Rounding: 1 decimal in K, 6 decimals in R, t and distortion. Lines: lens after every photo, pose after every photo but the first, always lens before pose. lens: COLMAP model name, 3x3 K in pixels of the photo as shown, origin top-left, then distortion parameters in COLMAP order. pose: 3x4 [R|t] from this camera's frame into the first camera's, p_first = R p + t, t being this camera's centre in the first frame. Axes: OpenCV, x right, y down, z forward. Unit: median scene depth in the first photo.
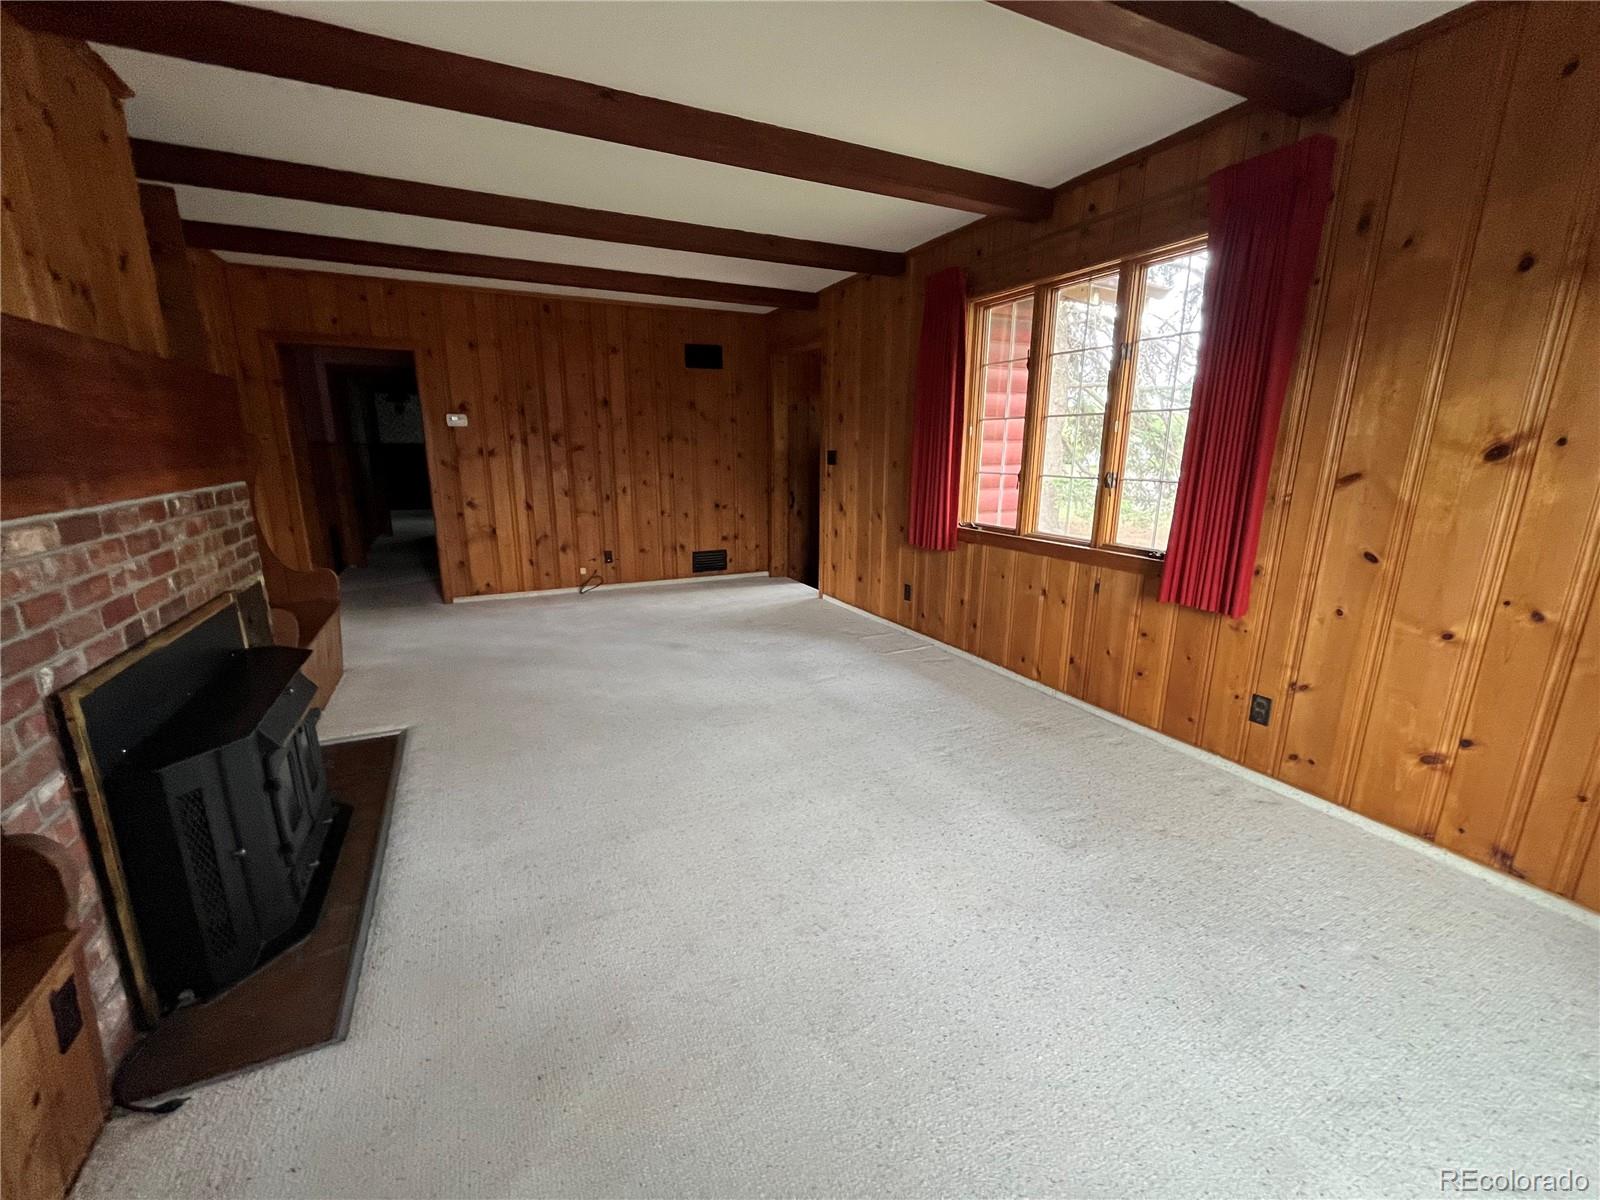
lens RADIAL K [[654.0, 0, 792.2], [0, 654.0, 611.7], [0, 0, 1]] dist [-0.005821, 0.000471]
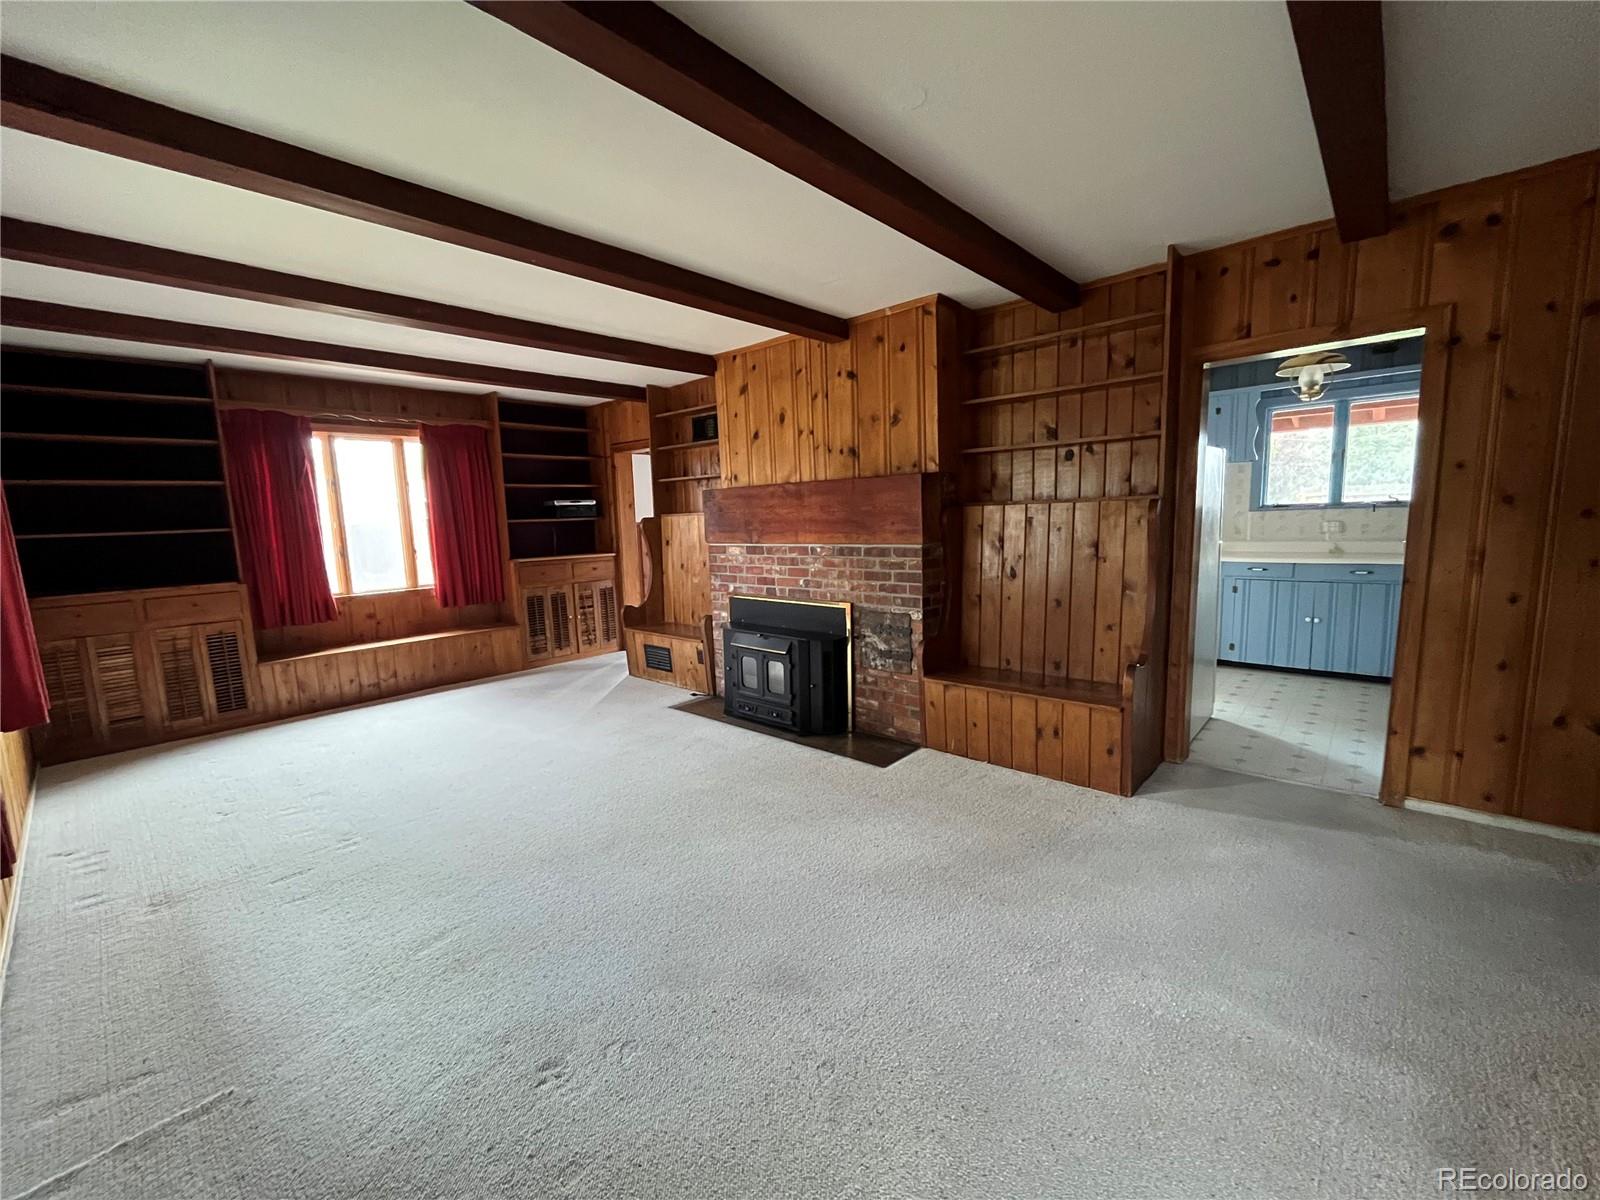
lens RADIAL K [[654.0, 0, 798.0], [0, 654.0, 603.5], [0, 0, 1]] dist [-0.005821, 0.000471]
pose [[-0.925078, 0.077698, -0.371745, -0.107410], [-0.064173, 0.932793, 0.354654, -0.875812], [0.374317, 0.351938, -0.857920, 3.336338]]
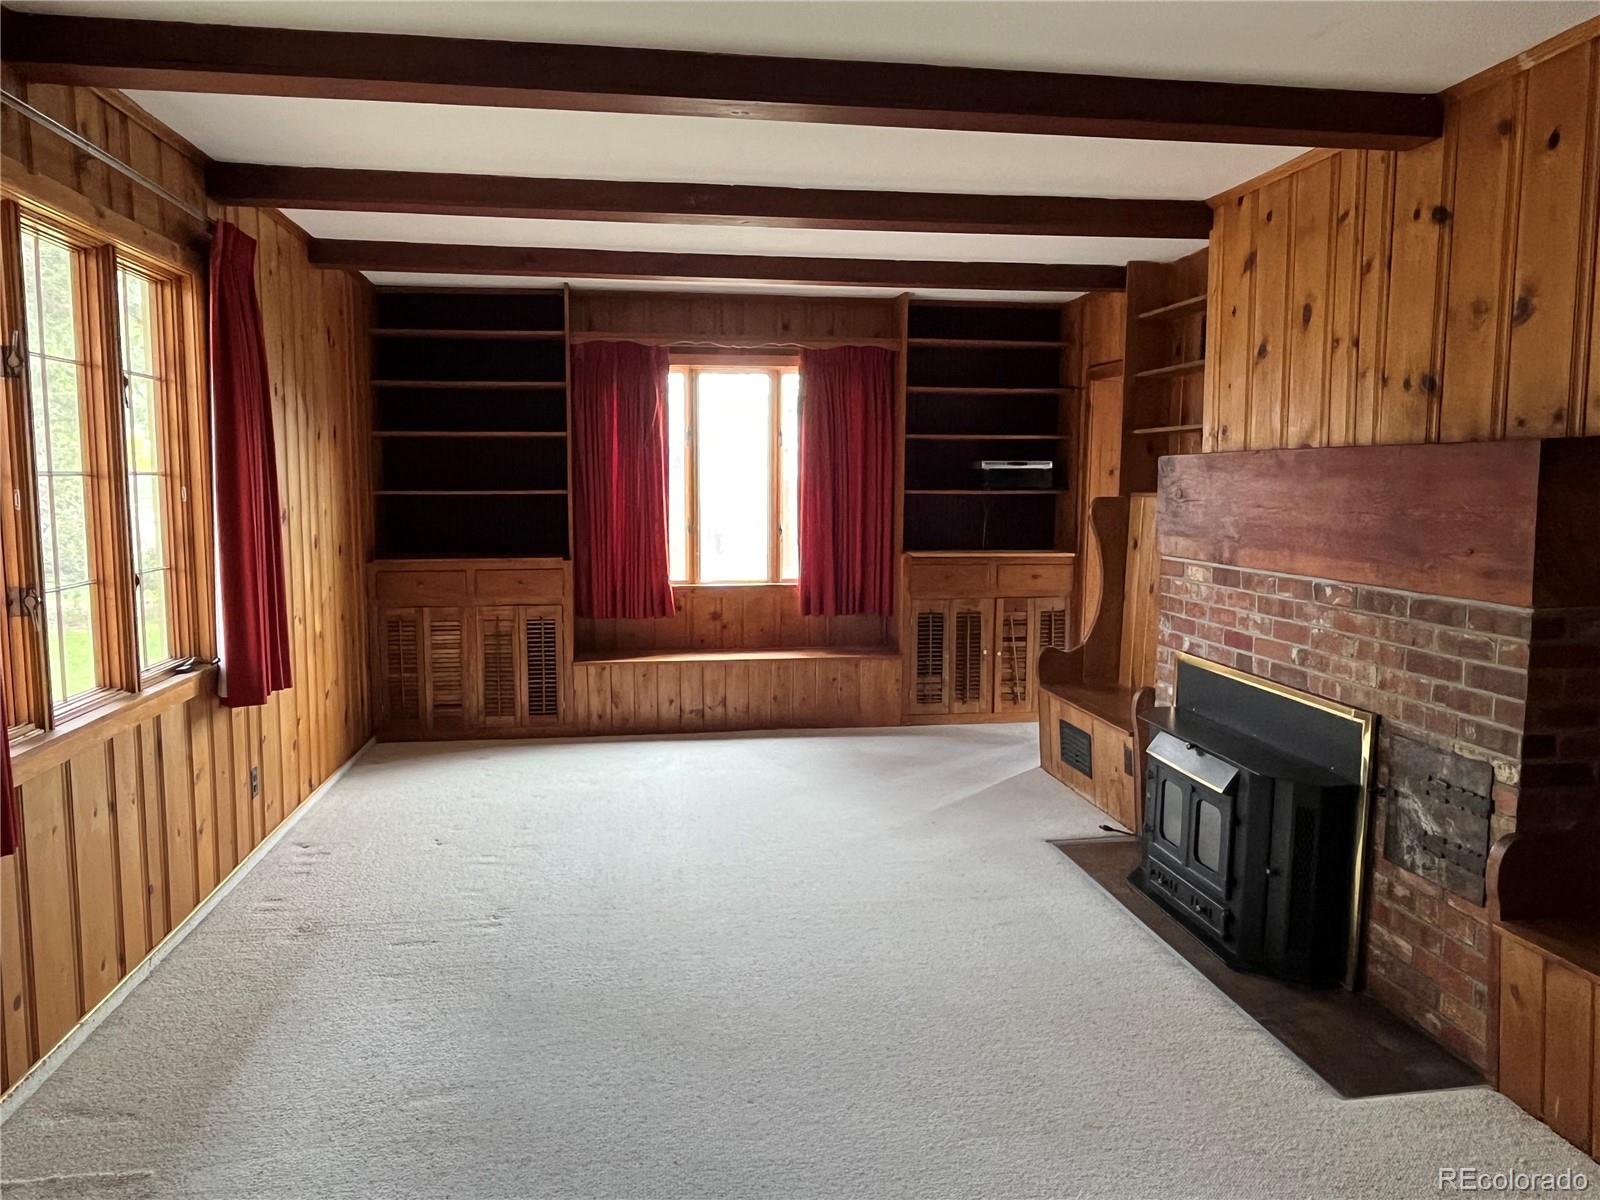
lens RADIAL K [[1099.9, 0, 792.2], [0, 1099.9, 598.6], [0, 0, 1]] dist [-0.005222, 0.000210]
pose [[-0.954271, -0.037680, 0.296559, -0.780623], [0.068512, 0.938055, 0.339645, -0.914867], [-0.290986, 0.344432, -0.892577, 3.213179]]
